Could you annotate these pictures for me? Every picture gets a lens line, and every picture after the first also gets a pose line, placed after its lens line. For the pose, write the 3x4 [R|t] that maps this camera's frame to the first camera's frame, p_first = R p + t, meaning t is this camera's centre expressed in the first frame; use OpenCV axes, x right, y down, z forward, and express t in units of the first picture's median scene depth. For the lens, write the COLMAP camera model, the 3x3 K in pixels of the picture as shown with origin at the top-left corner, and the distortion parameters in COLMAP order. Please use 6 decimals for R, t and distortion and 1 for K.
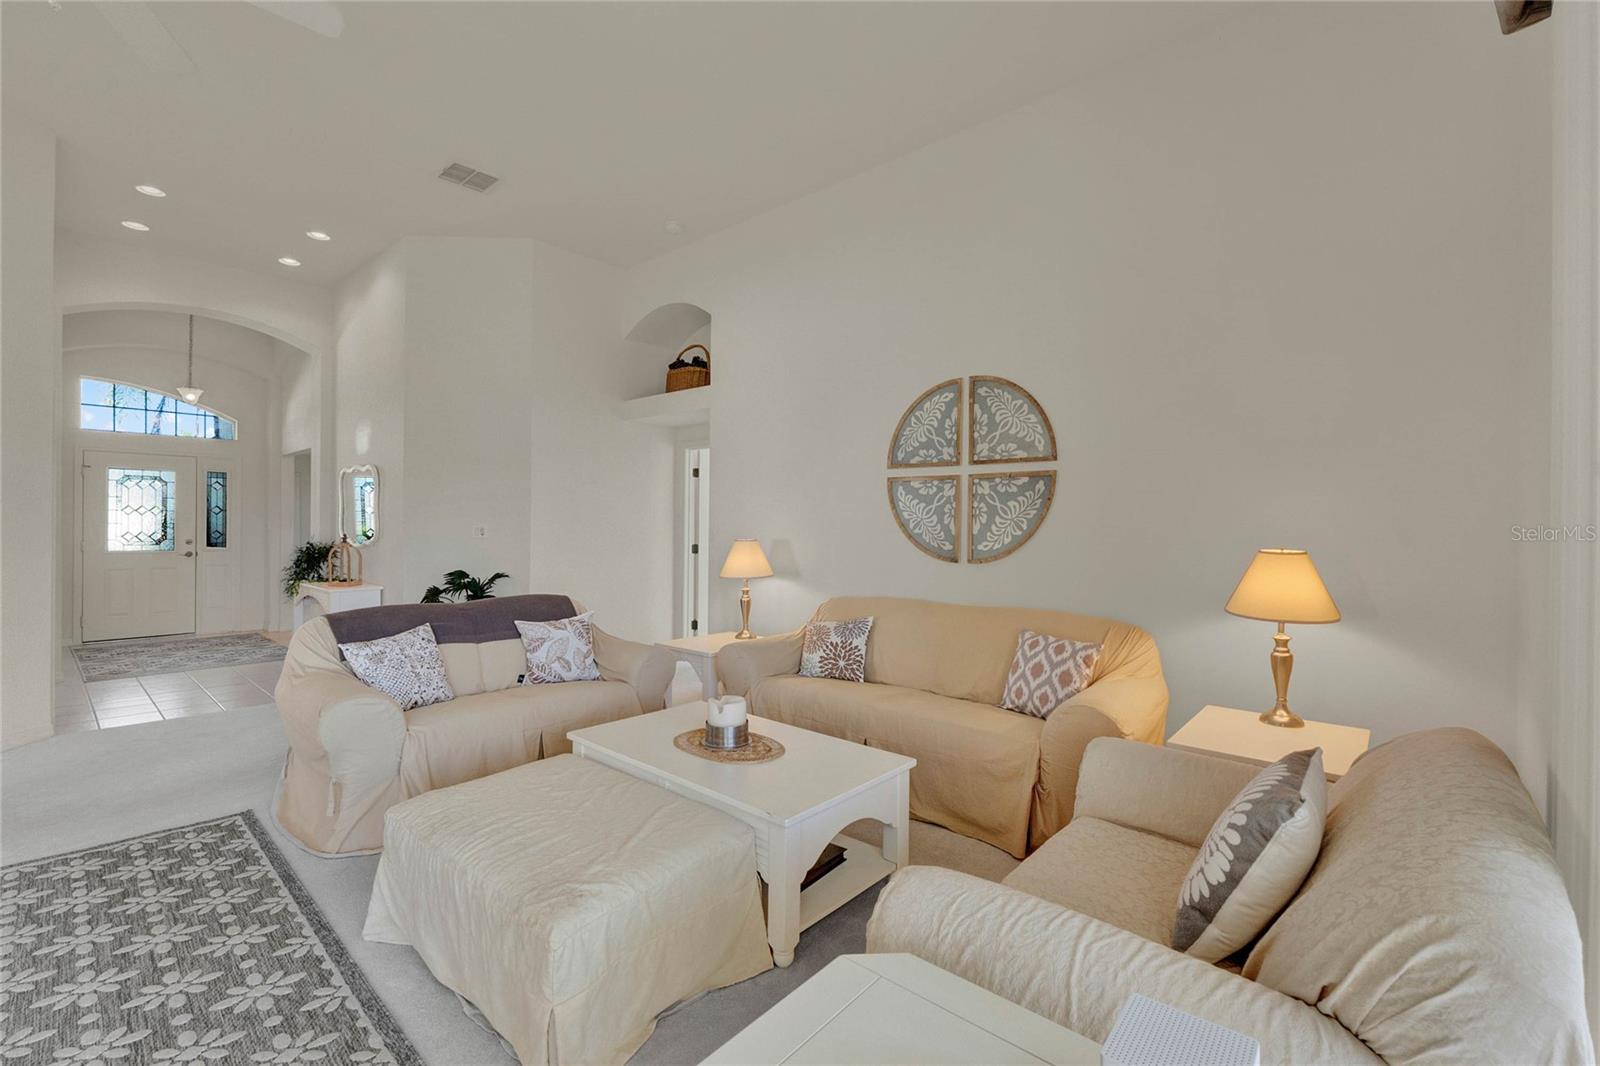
lens RADIAL K [[683.2, 0, 807.4], [0, 683.2, 530.7], [0, 0, 1]] dist [0.000717, -0.000193]
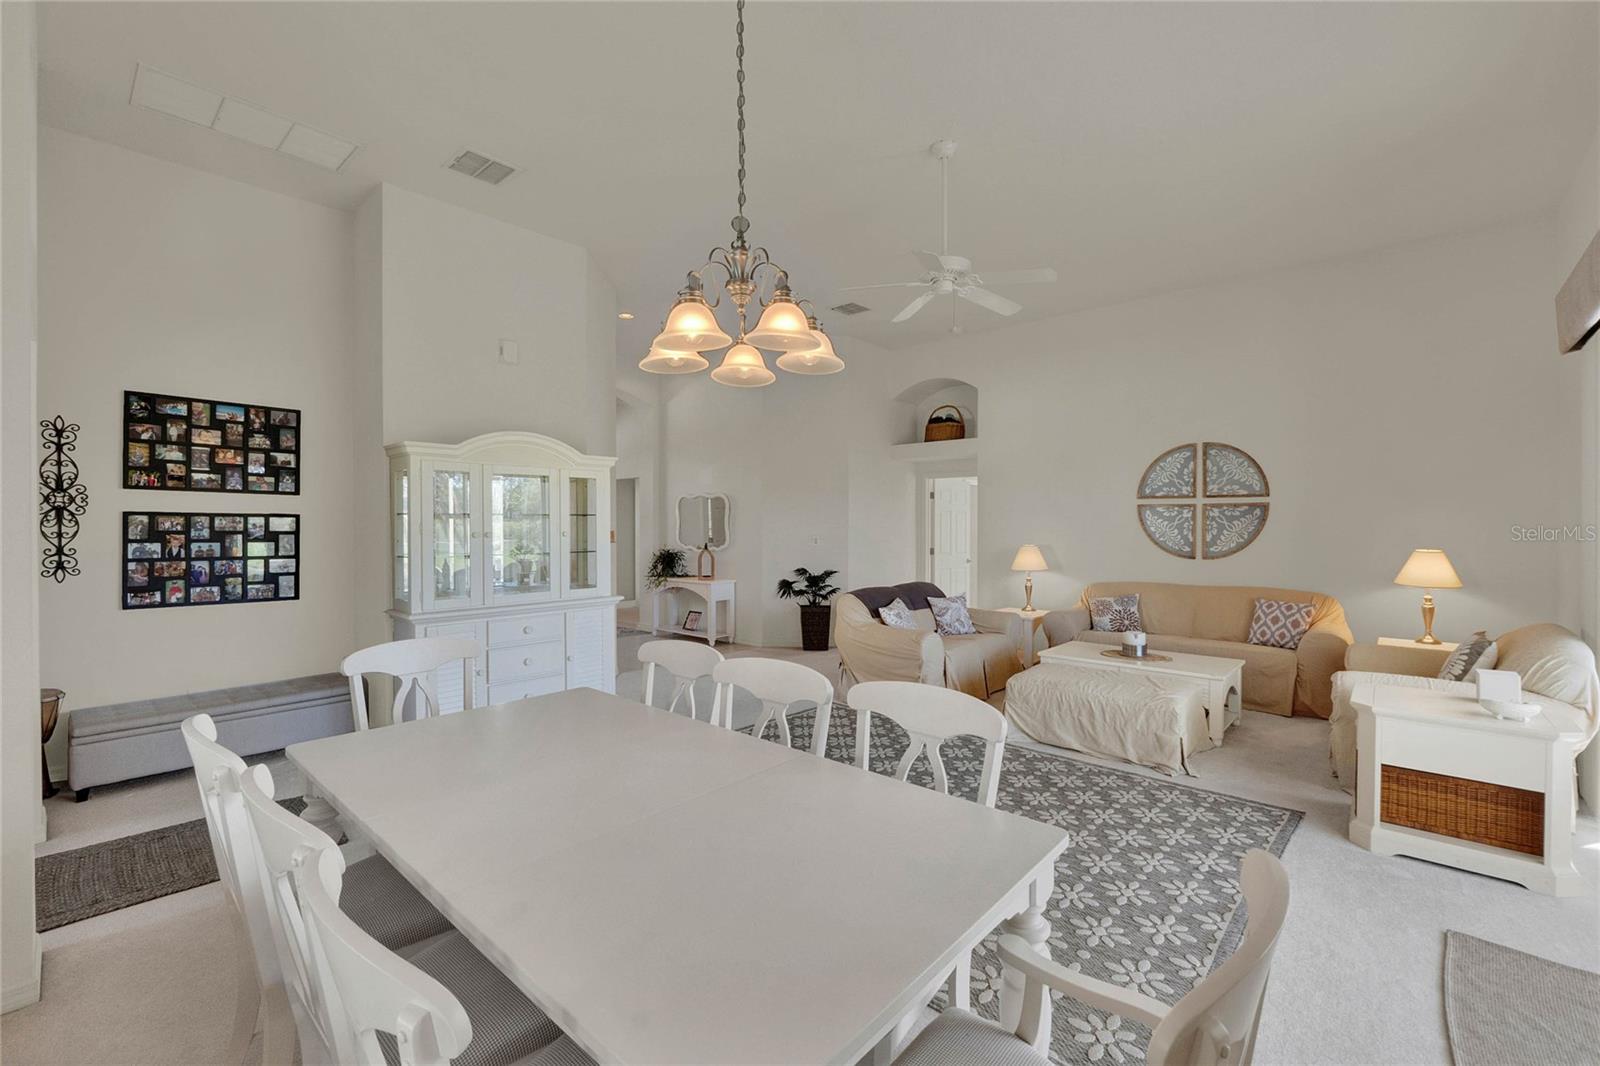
lens RADIAL K [[683.2, 0, 803.2], [0, 683.2, 531.2], [0, 0, 1]] dist [0.000717, -0.000193]
pose [[0.999958, -0.008172, -0.004203, -0.695235], [0.008170, 0.999966, -0.000553, -0.025254], [0.004207, 0.000519, 0.999991, -0.604384]]
